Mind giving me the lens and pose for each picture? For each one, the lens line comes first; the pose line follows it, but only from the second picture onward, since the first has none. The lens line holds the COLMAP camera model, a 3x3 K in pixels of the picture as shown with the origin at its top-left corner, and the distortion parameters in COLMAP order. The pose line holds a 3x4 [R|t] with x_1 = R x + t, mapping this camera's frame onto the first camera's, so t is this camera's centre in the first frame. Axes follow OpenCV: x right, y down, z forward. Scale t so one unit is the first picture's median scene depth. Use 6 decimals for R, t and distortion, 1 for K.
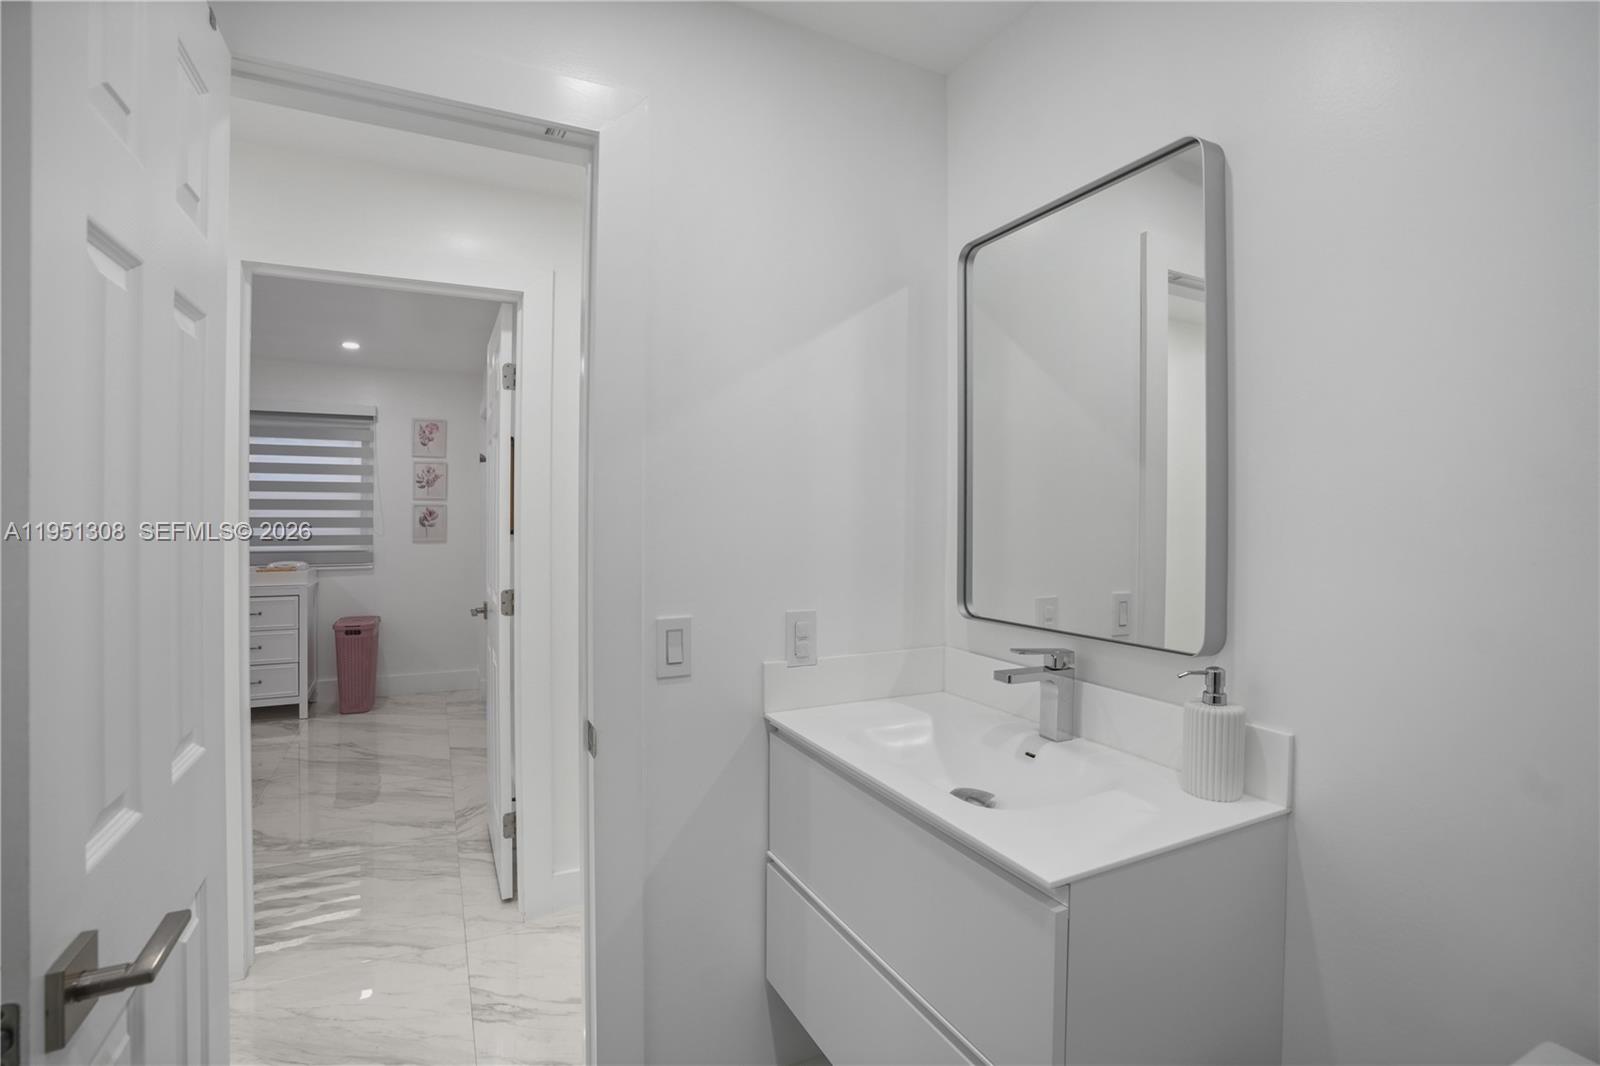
lens RADIAL K [[748.1, 0, 805.8], [0, 748.1, 513.6], [0, 0, 1]] dist [-0.062688, 0.000037]
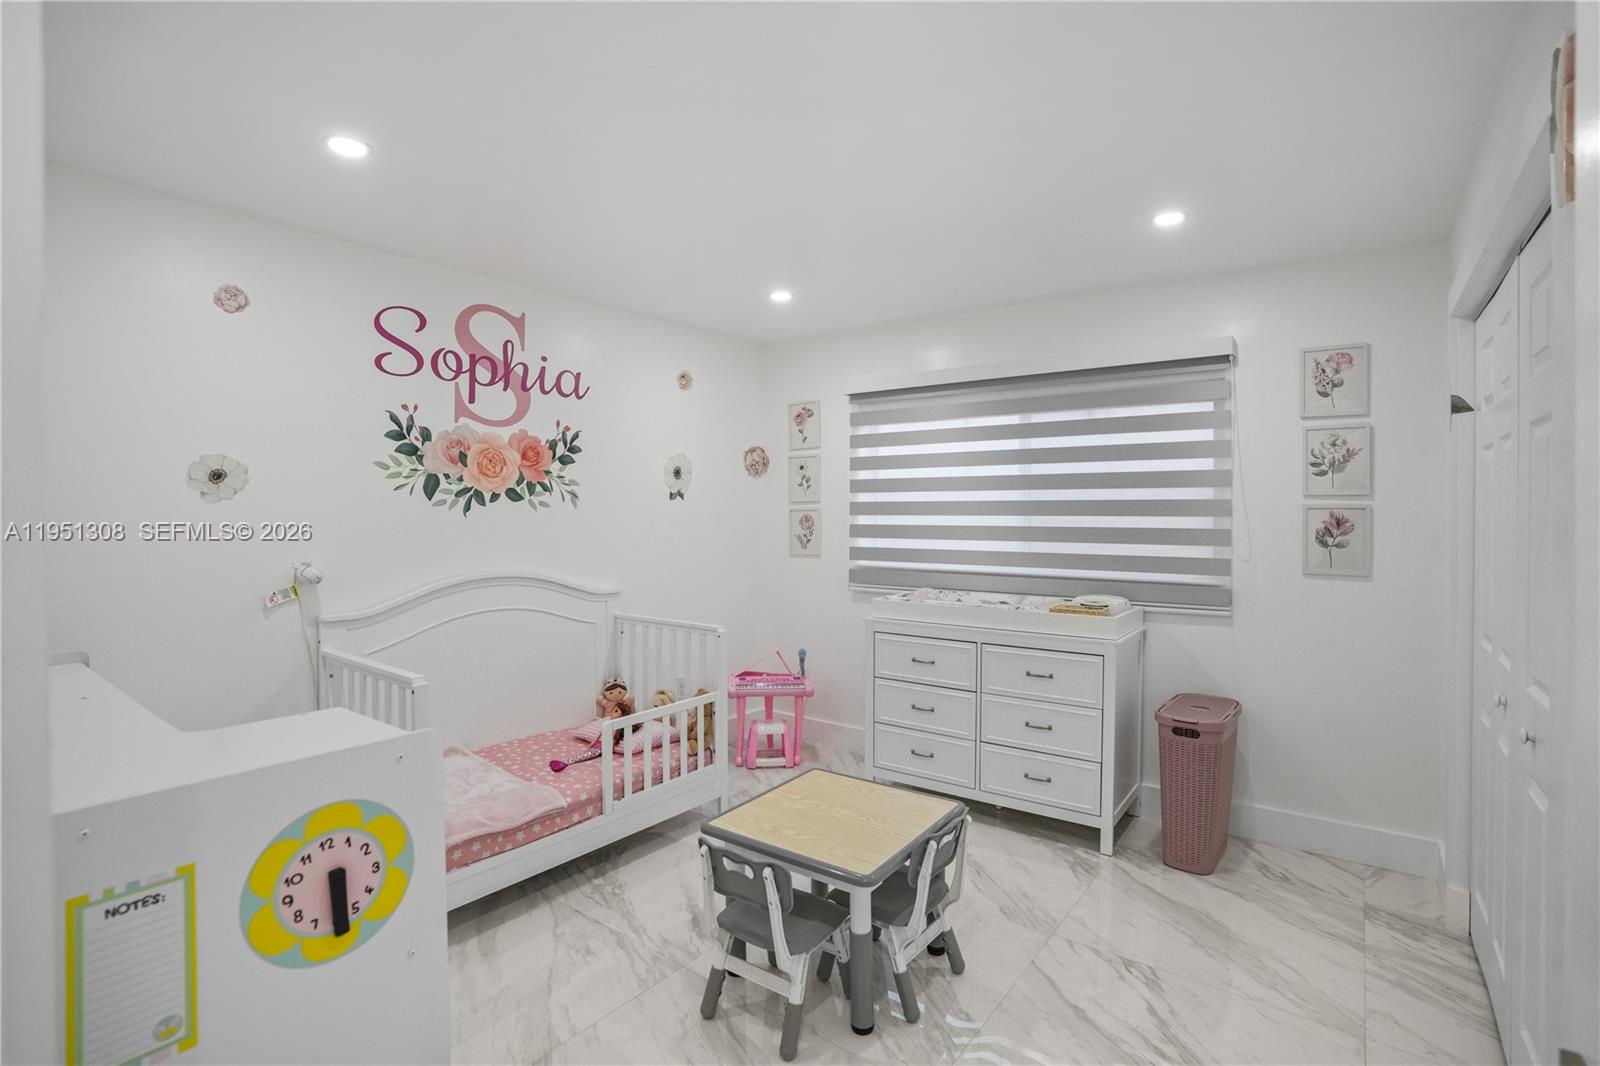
lens RADIAL K [[764.8, 0, 831.9], [0, 764.8, 510.7], [0, 0, 1]] dist [-0.039603, 0.000142]
pose [[0.466763, -0.004821, -0.884369, -0.206586], [0.000916, 0.999987, -0.004967, -0.006641], [0.884382, 0.001508, 0.466762, 0.434959]]
